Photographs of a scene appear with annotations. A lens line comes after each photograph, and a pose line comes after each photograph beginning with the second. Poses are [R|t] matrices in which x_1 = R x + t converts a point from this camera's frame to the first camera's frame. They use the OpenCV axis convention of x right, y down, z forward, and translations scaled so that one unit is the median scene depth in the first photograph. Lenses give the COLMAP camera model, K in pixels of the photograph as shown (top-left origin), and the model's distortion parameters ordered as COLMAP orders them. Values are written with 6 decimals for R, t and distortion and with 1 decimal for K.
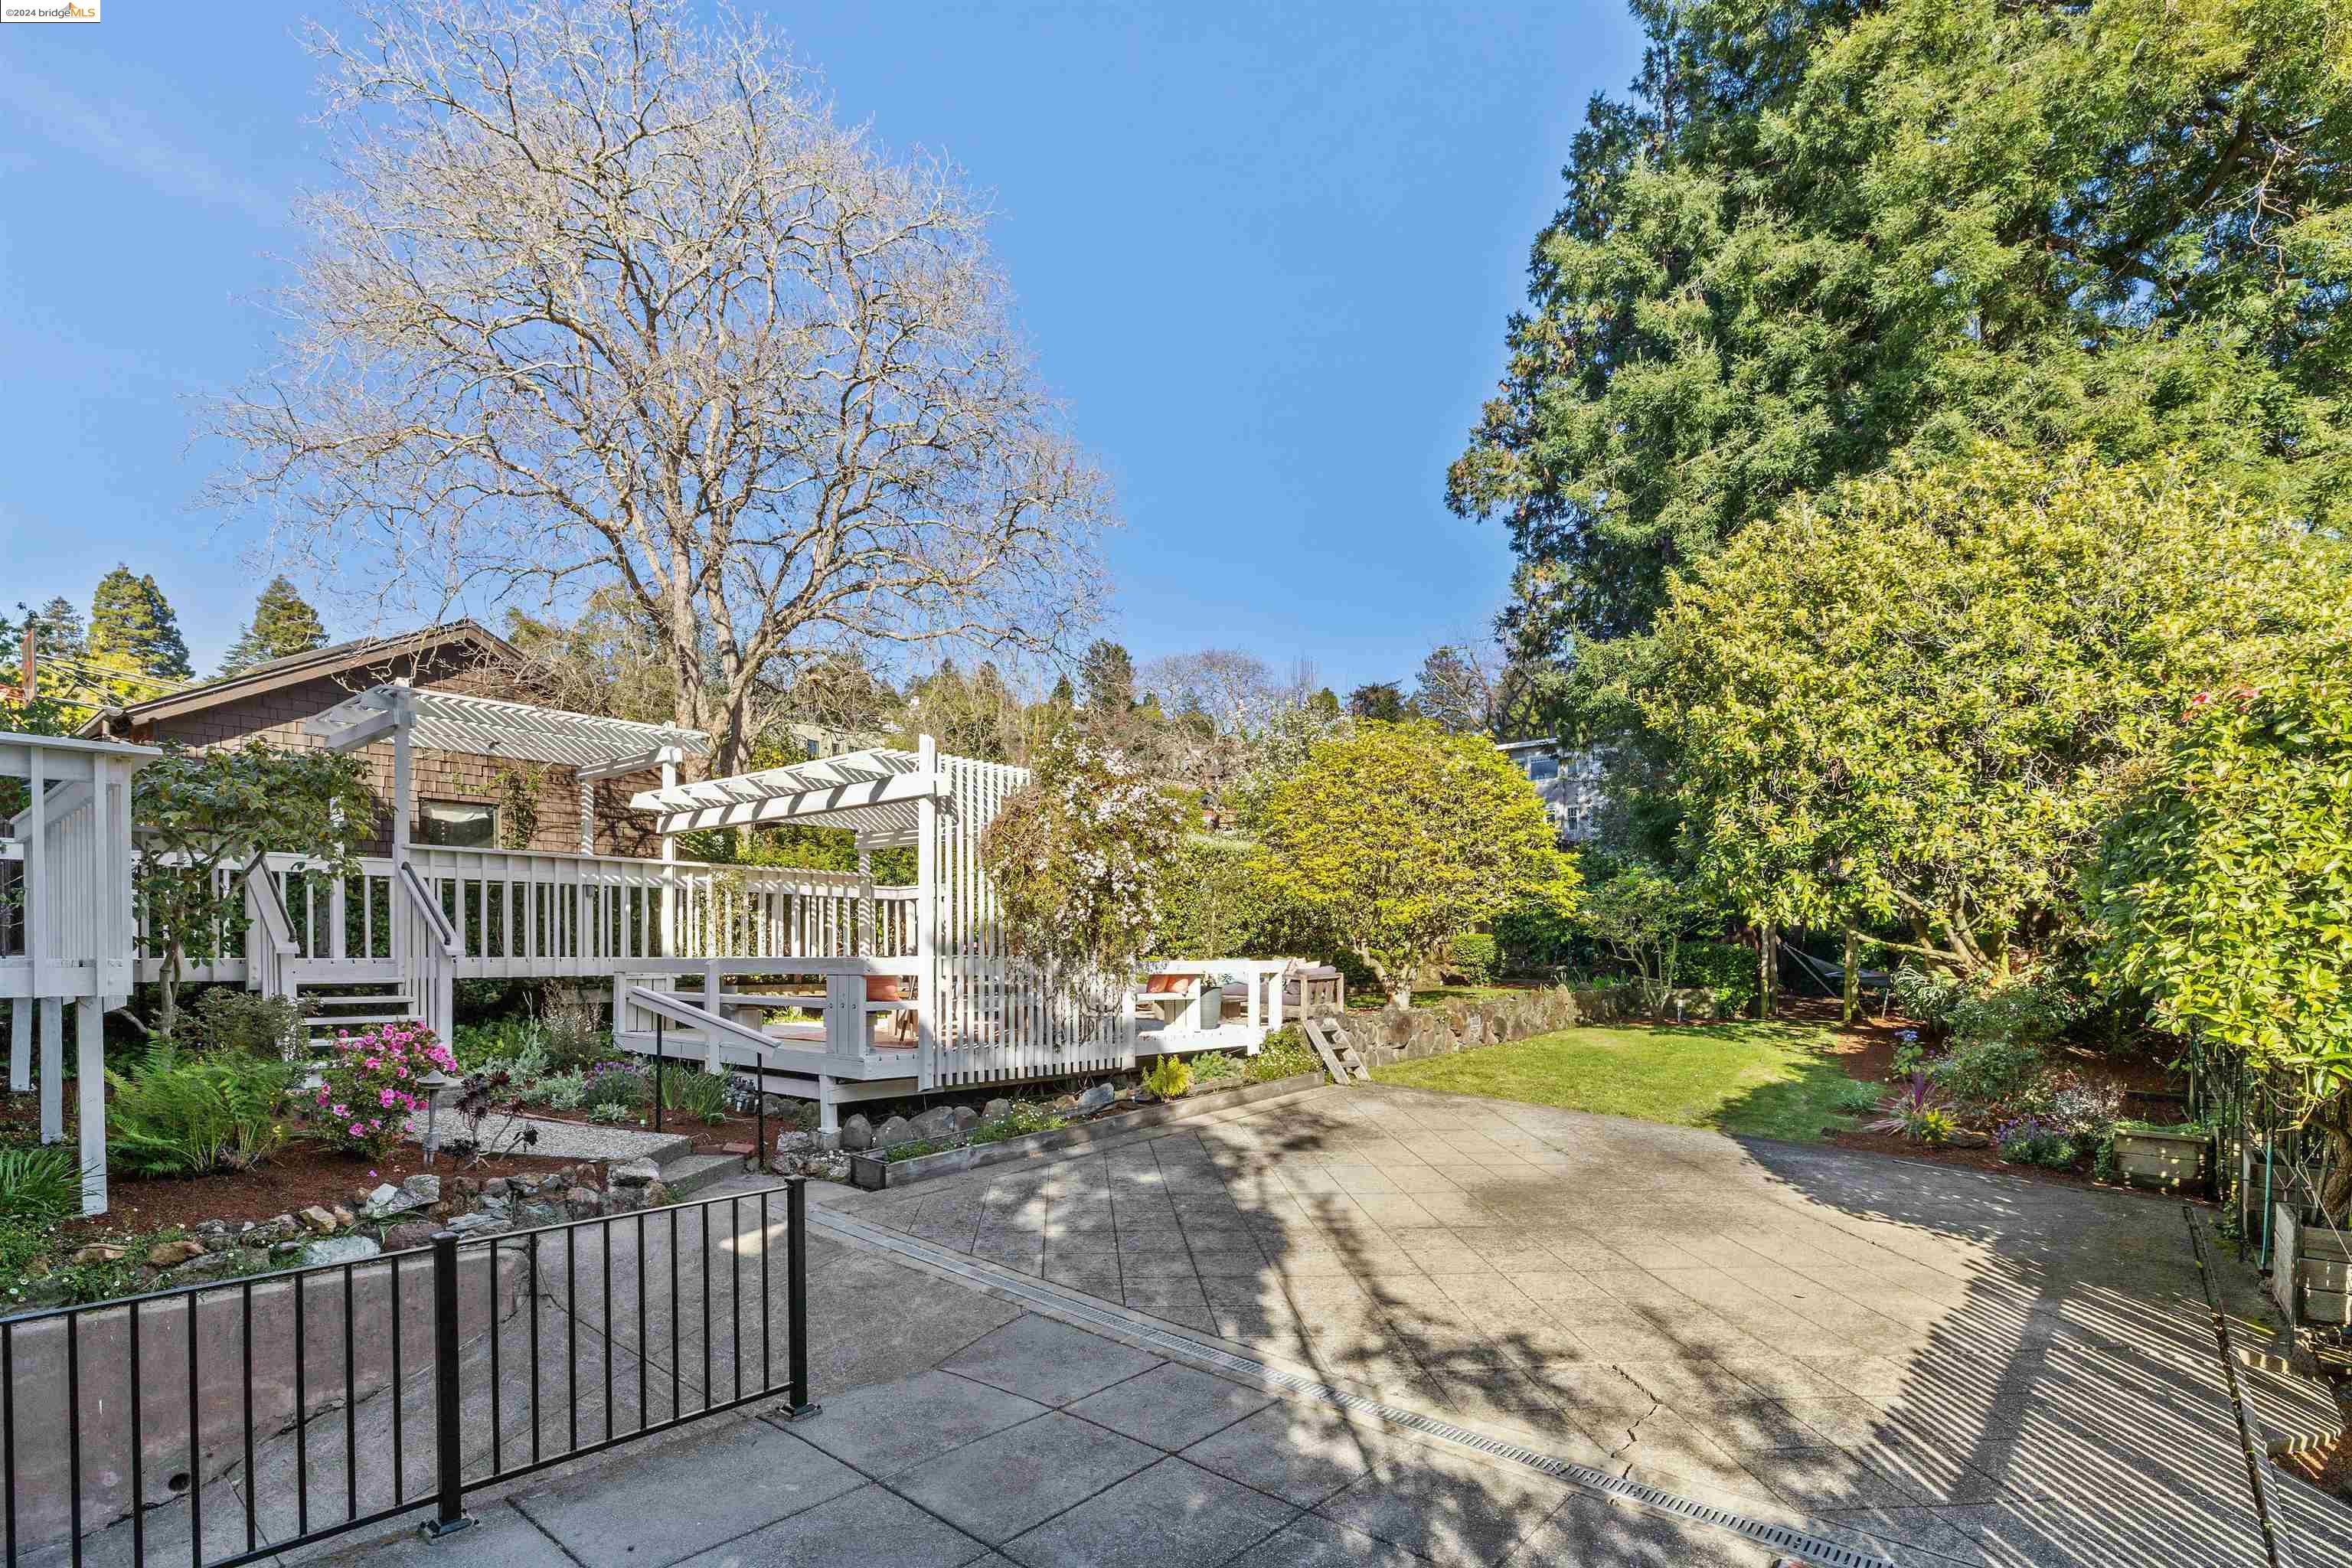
lens RADIAL K [[1151.2, 0, 1176.0], [0, 1151.2, 784.0], [0, 0, 1]] dist [-0.001118, -0.000352]
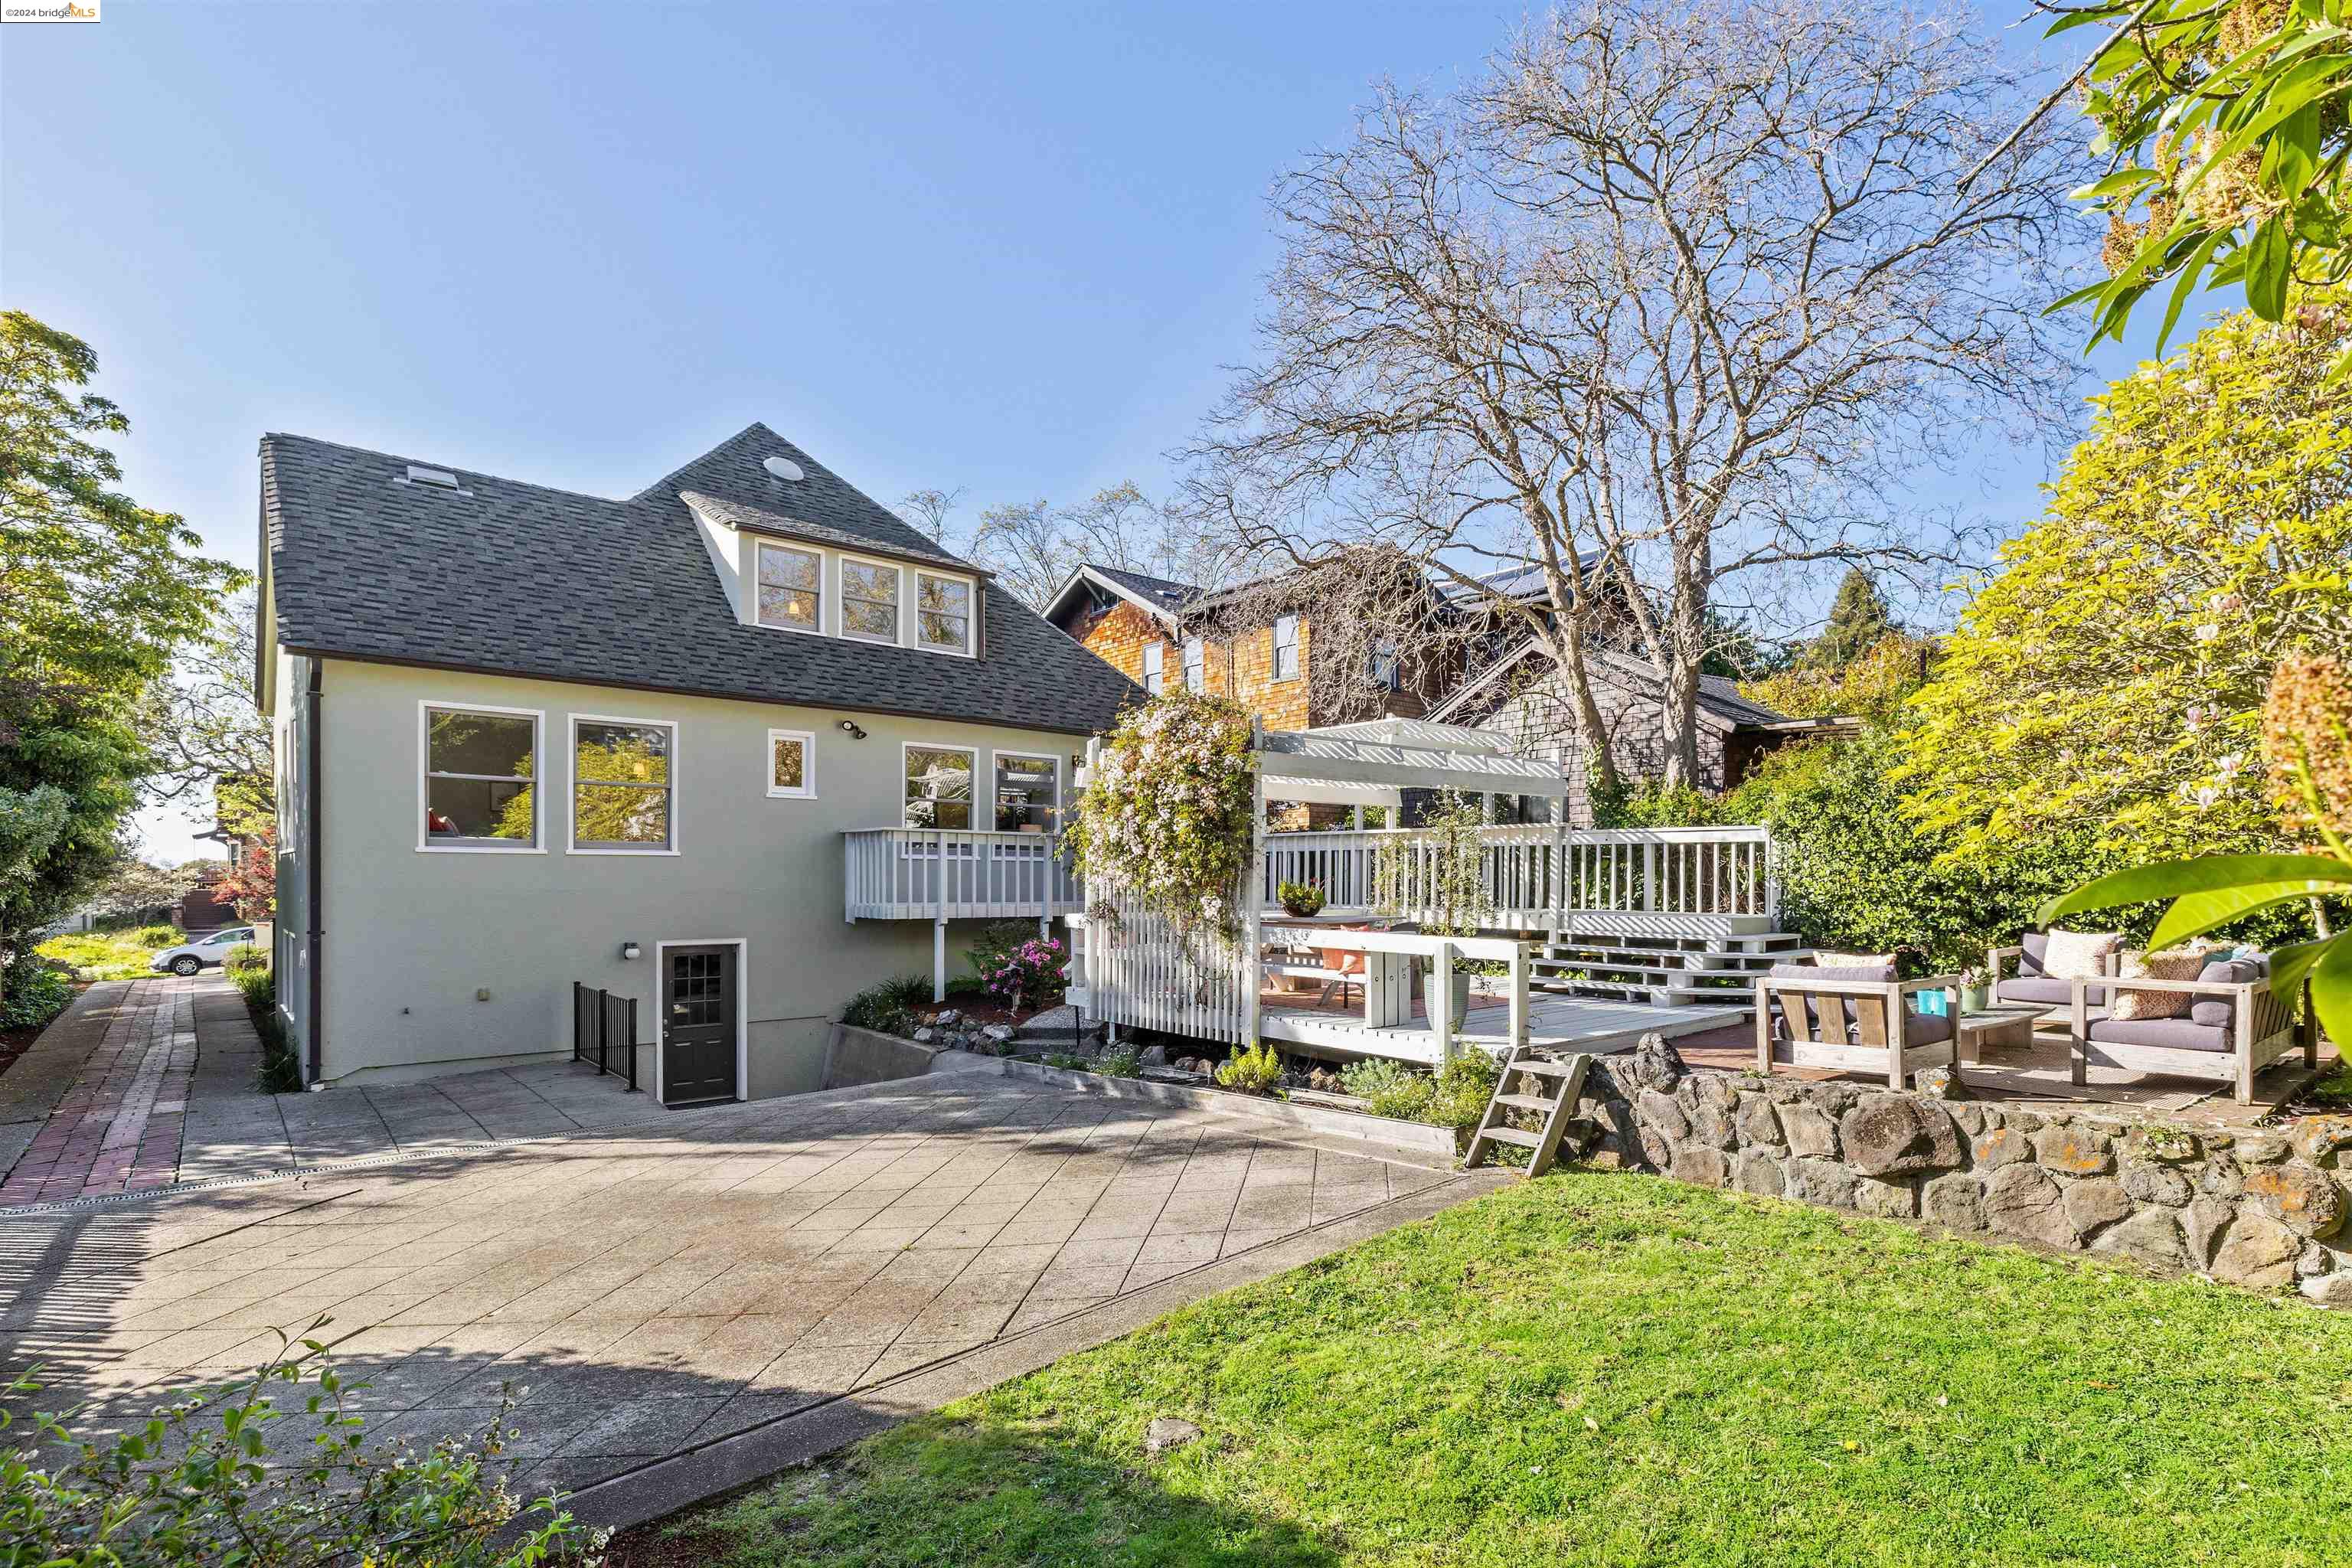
lens RADIAL K [[998.3, 0, 1170.0], [0, 998.3, 775.5], [0, 0, 1]] dist [0.002712, -0.000269]
pose [[-0.105646, -0.107147, -0.988614, 0.880350], [0.144093, 0.982036, -0.121832, 0.144012], [0.983909, -0.155323, -0.088309, 1.208256]]
